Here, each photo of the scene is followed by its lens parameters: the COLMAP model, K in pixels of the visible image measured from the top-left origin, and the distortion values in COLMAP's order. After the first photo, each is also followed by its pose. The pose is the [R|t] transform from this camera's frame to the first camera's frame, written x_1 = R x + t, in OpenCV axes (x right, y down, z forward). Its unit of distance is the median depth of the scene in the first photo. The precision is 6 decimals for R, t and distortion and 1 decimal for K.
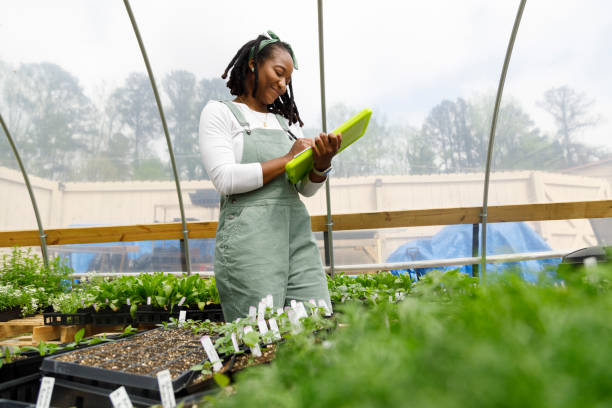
lens RADIAL K [[412.4, 0, 297.8], [0, 412.4, 211.1], [0, 0, 1]] dist [0.002331, 0.003995]
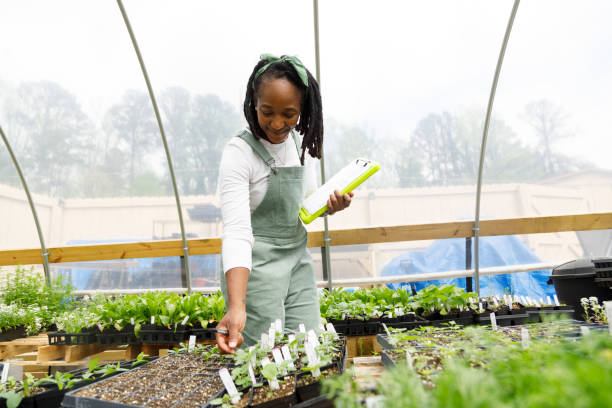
lens RADIAL K [[402.9, 0, 295.0], [0, 402.9, 209.5], [0, 0, 1]] dist [-0.012542, 0.010360]
pose [[0.999845, -0.010657, 0.013984, -0.014883], [0.011055, 0.999528, -0.028651, -0.015095], [-0.013672, 0.028802, 0.999492, -0.000623]]
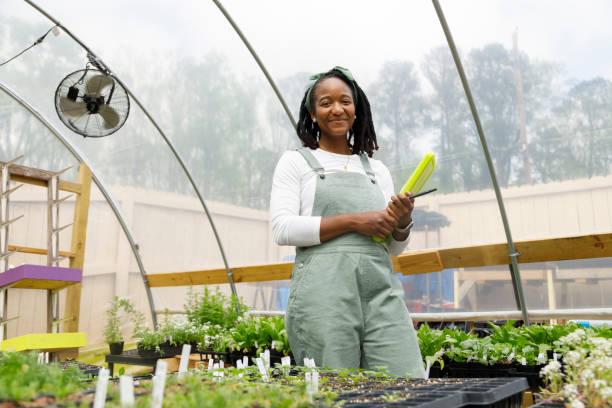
lens RADIAL K [[545.0, 0, 300.4], [0, 545.0, 217.0], [0, 0, 1]] dist [-0.034804, -0.002910]
pose [[0.824163, -0.069481, -0.562074, 0.306717], [0.065142, 0.997489, -0.027788, -0.033266], [0.562594, -0.013712, 0.826620, -0.026150]]
